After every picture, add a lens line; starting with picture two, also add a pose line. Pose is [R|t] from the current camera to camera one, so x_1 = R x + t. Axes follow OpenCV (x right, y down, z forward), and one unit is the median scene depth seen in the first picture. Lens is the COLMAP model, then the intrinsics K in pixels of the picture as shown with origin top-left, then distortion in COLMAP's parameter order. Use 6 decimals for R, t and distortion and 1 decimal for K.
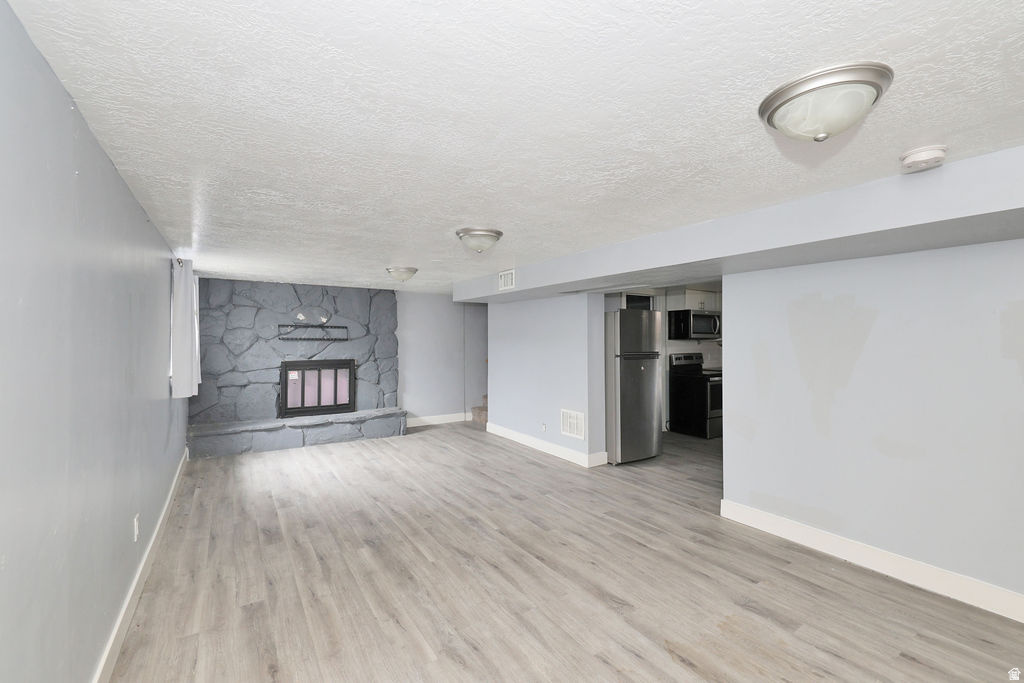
lens RADIAL K [[440.5, 0, 517.1], [0, 440.5, 340.4], [0, 0, 1]] dist [-0.003356, -0.000503]
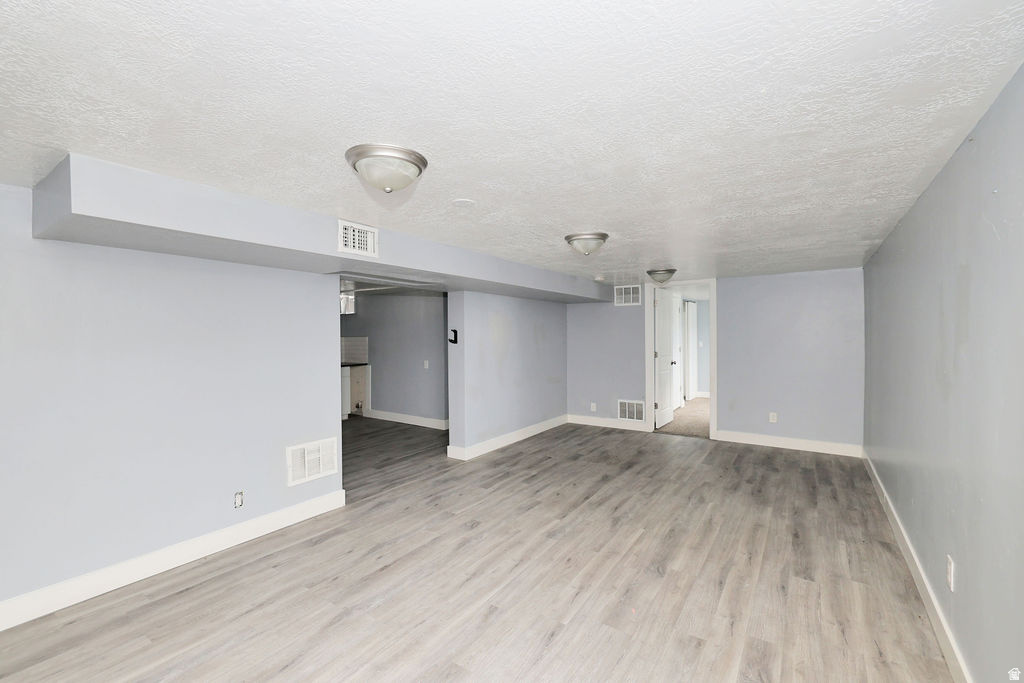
lens RADIAL K [[440.5, 0, 509.7], [0, 440.5, 339.9], [0, 0, 1]] dist [-0.003356, -0.000503]
pose [[-0.383002, -0.008970, 0.923704, -0.972182], [0.008672, 0.999874, 0.013306, -0.007235], [-0.923707, 0.013107, -0.382876, 1.531197]]
